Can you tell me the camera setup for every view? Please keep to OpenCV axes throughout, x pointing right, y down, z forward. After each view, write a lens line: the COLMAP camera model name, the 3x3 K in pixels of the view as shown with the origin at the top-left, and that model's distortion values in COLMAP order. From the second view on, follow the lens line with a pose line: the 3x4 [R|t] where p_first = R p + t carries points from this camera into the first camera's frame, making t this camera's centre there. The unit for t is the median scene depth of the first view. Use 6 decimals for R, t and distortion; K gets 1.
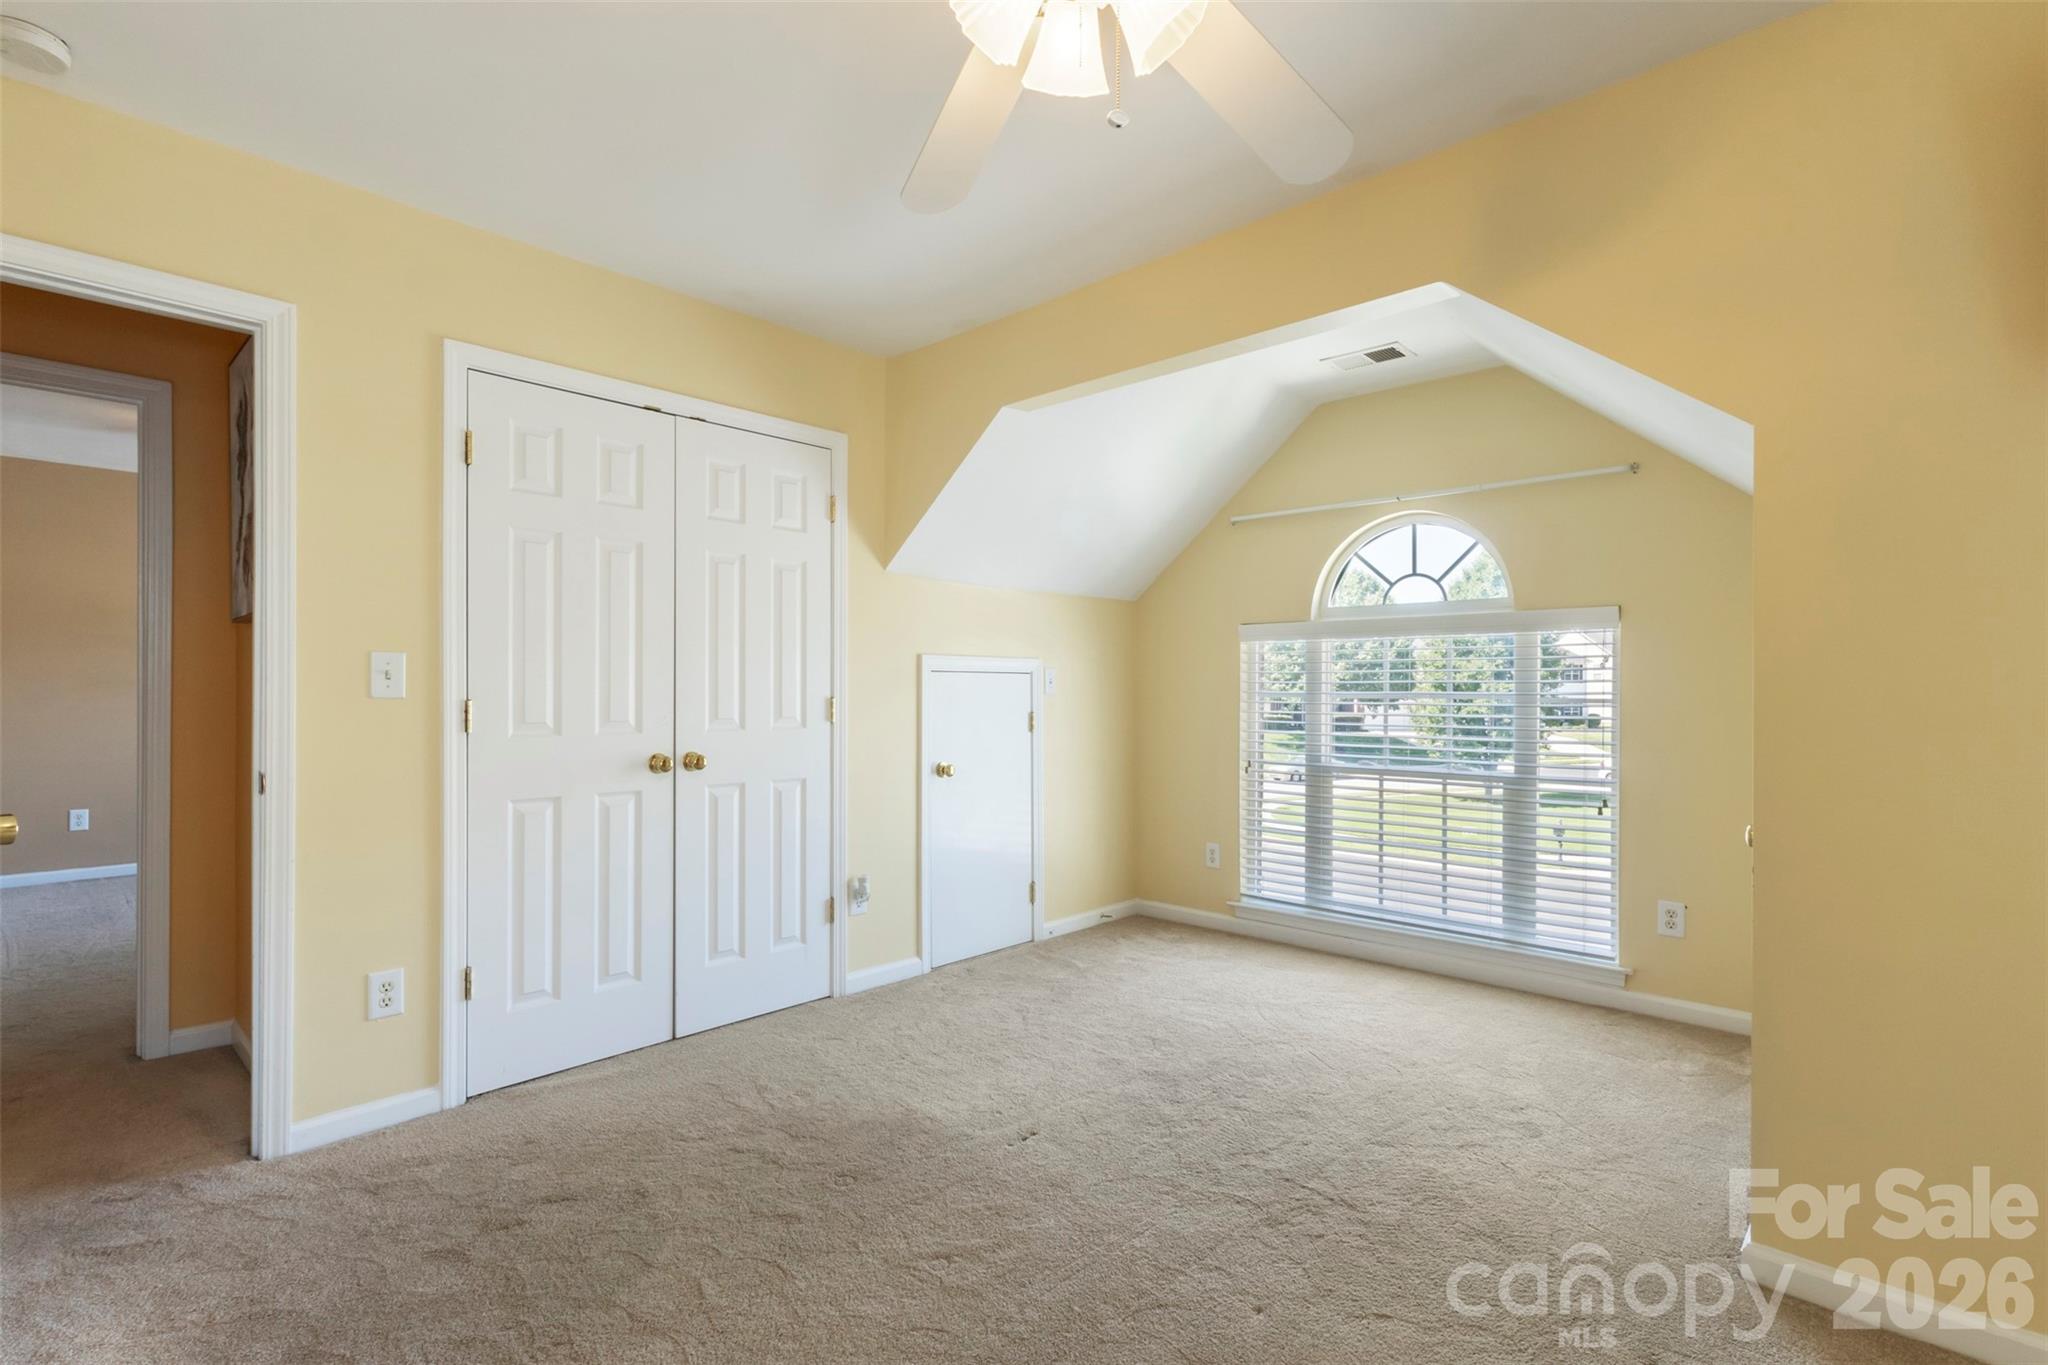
lens RADIAL K [[953.1, 0, 1012.1], [0, 953.1, 683.4], [0, 0, 1]] dist [0.007640, 0.001388]
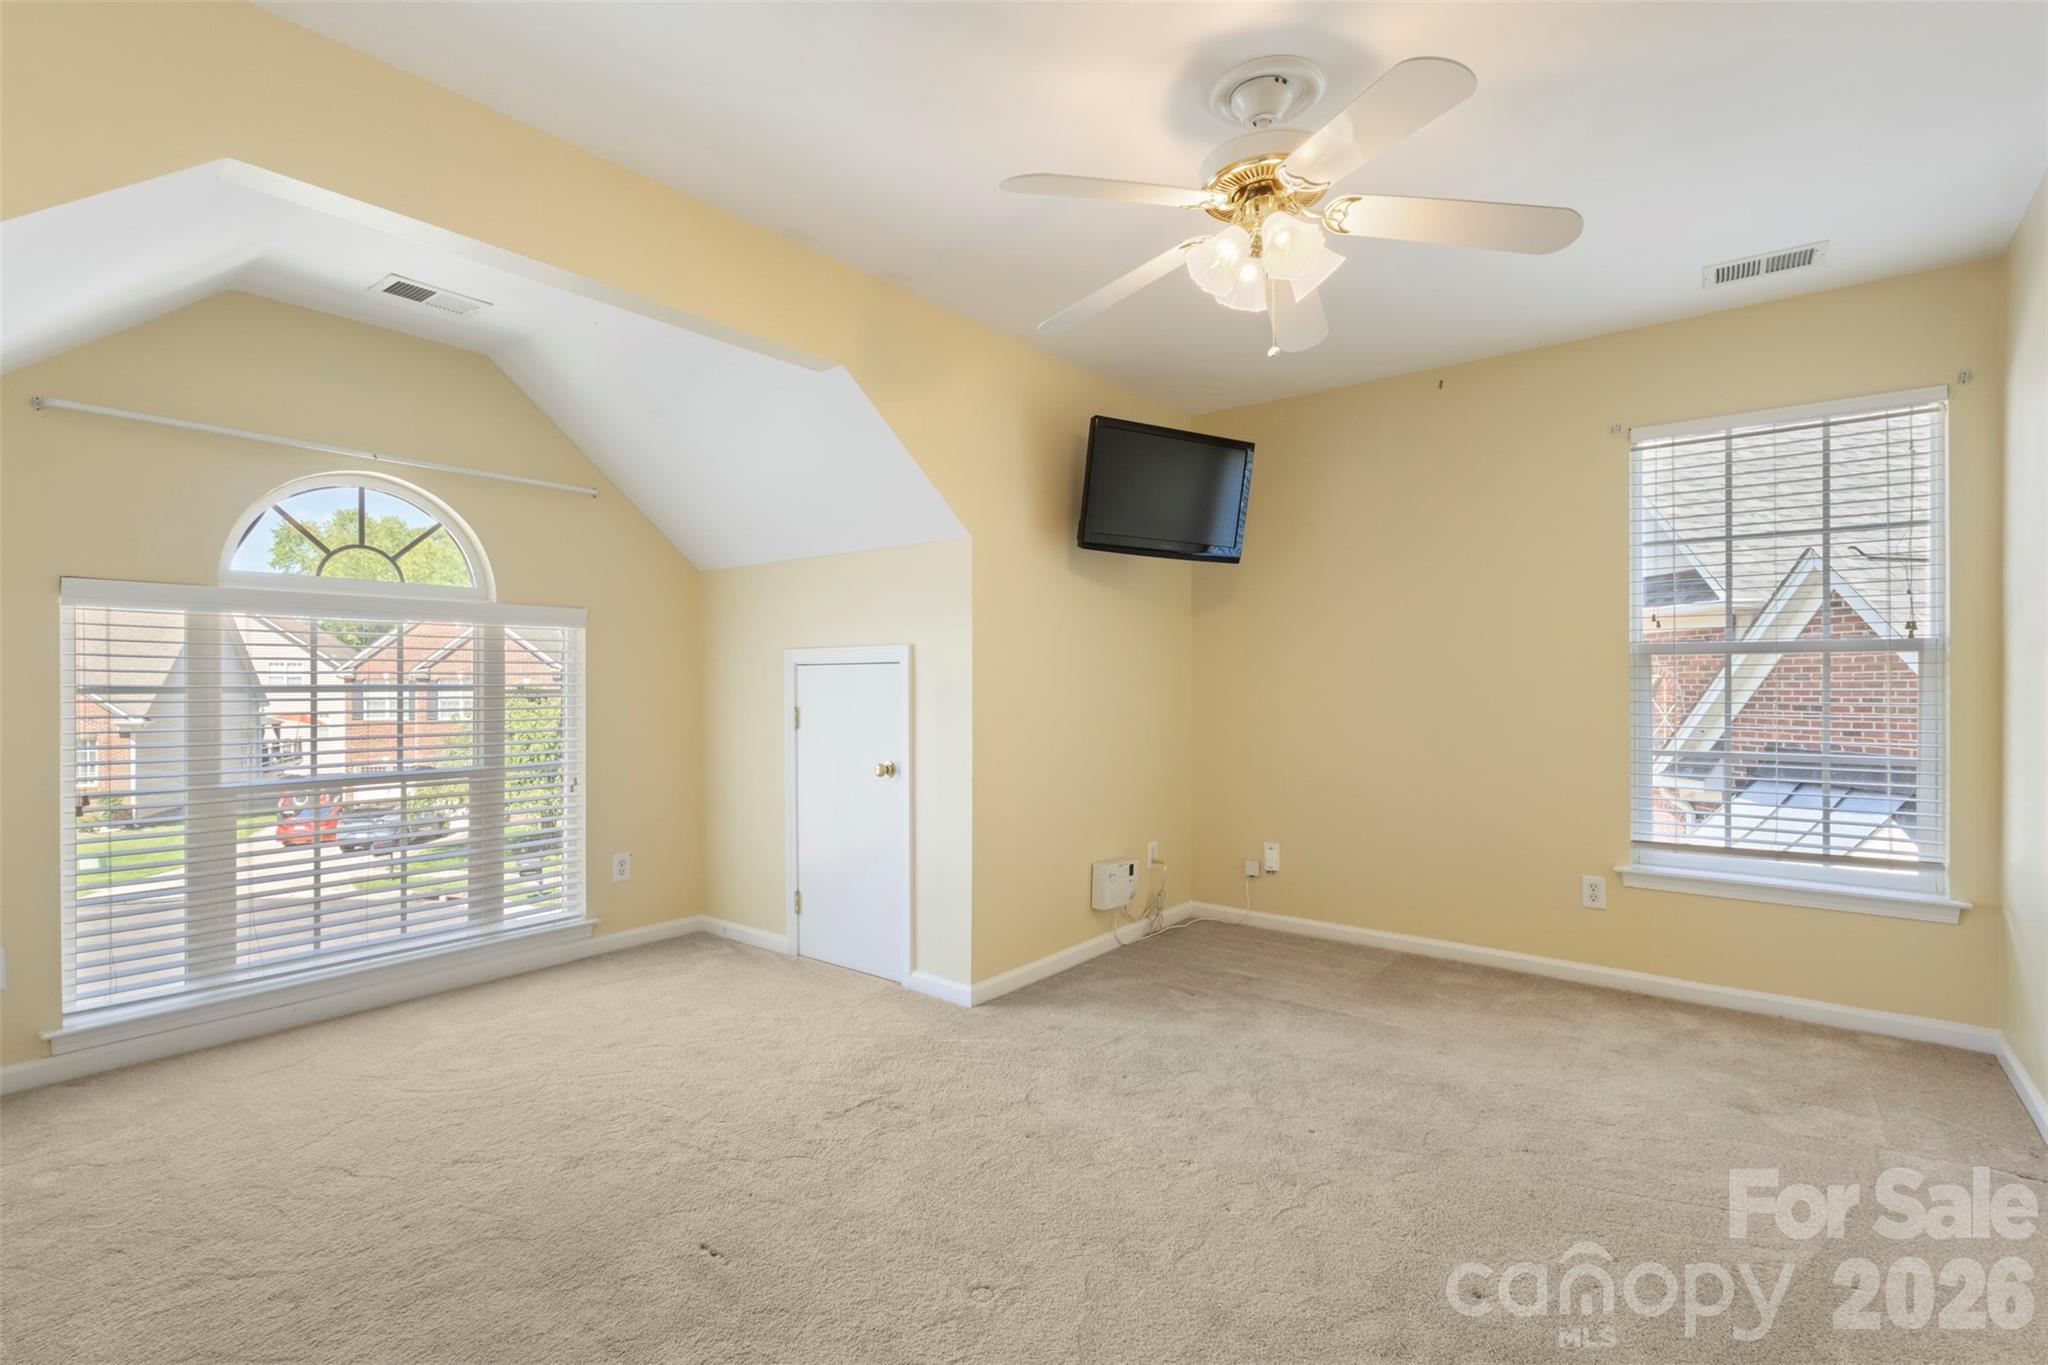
lens RADIAL K [[953.1, 0, 1017.0], [0, 953.1, 680.4], [0, 0, 1]] dist [0.007640, 0.001388]
pose [[-0.073963, -0.003087, 0.997256, -0.505063], [-0.006664, 0.999974, 0.002601, -0.001099], [-0.997239, -0.006453, -0.073982, 0.514169]]
